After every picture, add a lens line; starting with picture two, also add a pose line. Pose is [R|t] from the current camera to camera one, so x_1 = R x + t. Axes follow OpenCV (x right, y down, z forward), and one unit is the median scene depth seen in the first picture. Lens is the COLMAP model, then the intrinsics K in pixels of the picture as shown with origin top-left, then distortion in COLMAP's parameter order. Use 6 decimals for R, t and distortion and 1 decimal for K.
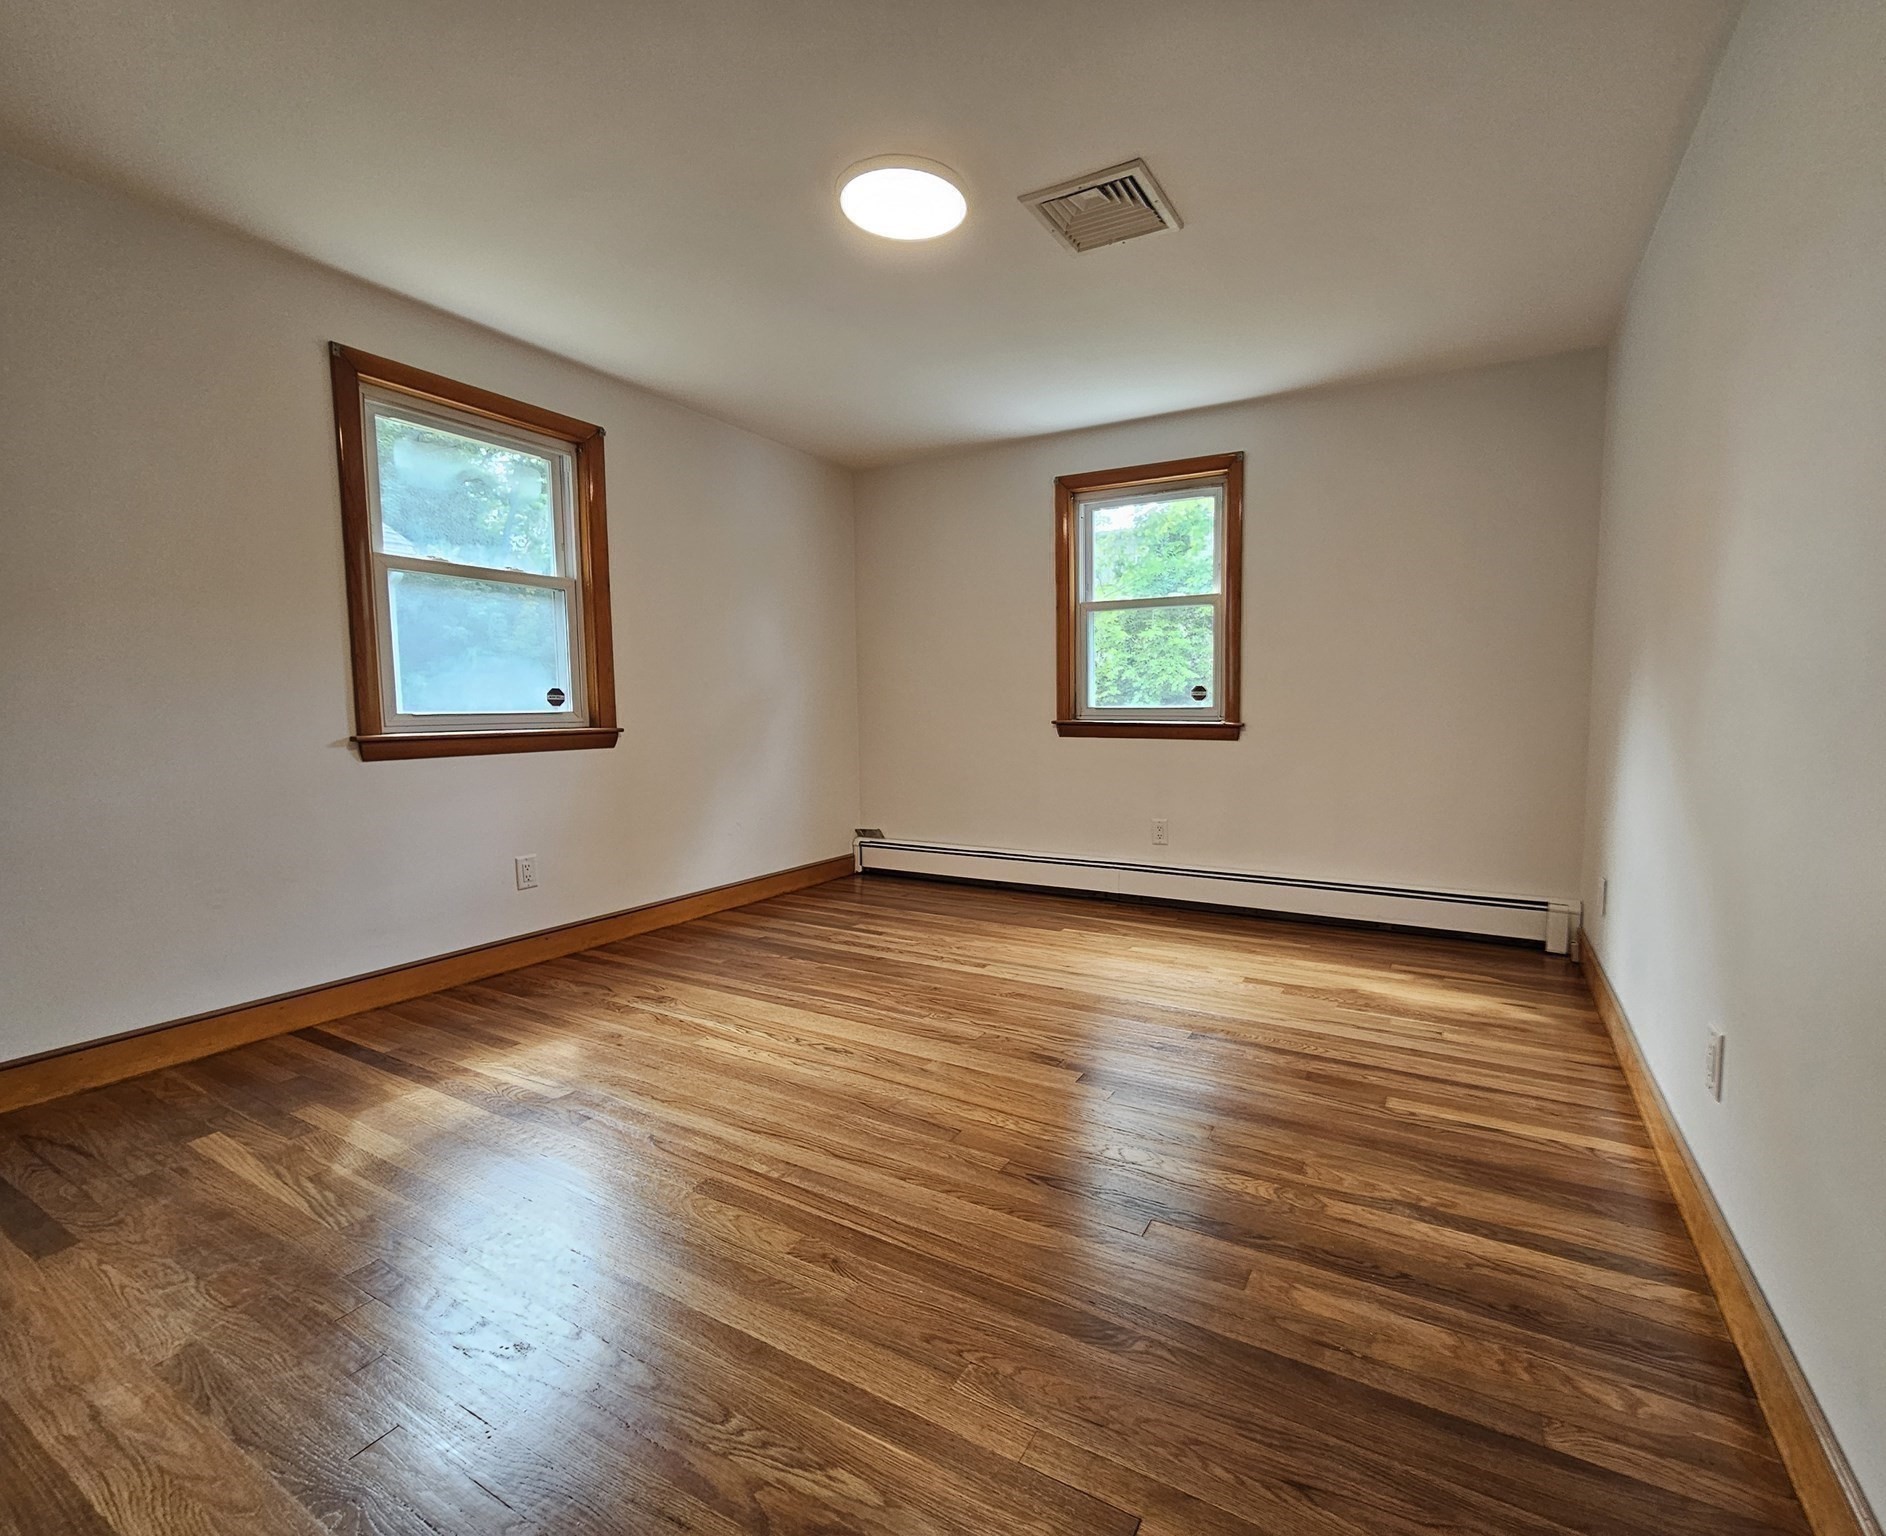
lens RADIAL K [[886.3, 0, 943.0], [0, 886.3, 768.0], [0, 0, 1]] dist [0.000129, -0.000004]
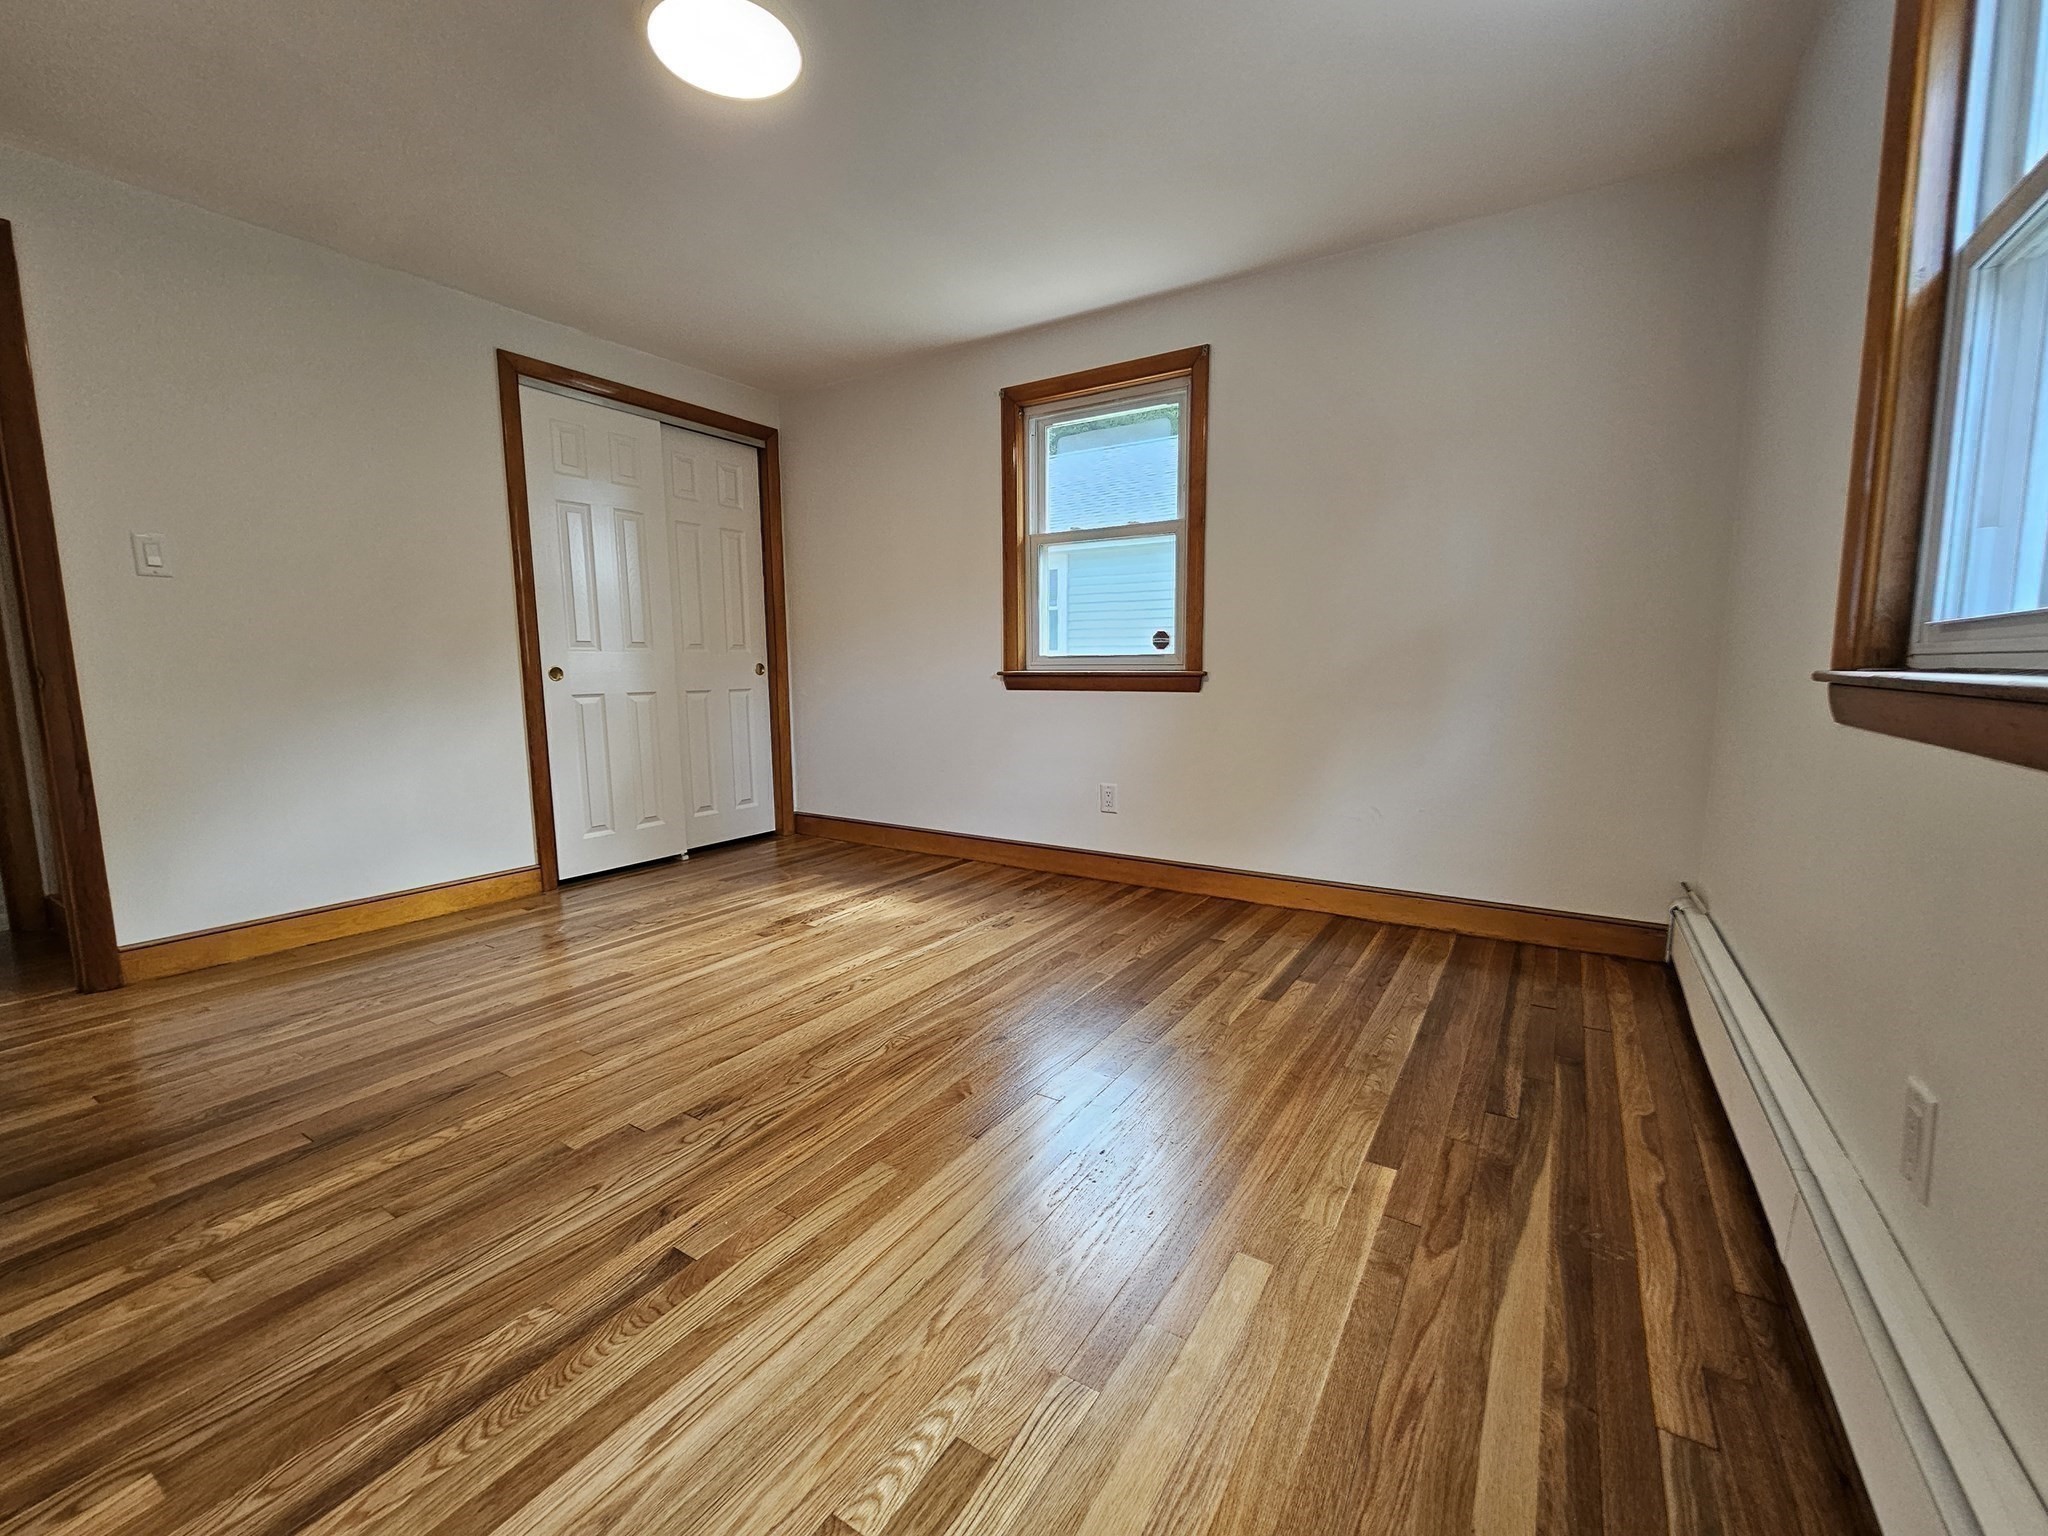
lens RADIAL K [[826.1, 0, 1047.6], [0, 826.1, 770.7], [0, 0, 1]] dist [0.001819, 0.000773]
pose [[-0.027271, 0.129361, -0.991223, 0.624861], [-0.069380, 0.988955, 0.130974, -0.053915], [0.997217, 0.072343, -0.017995, 1.038562]]
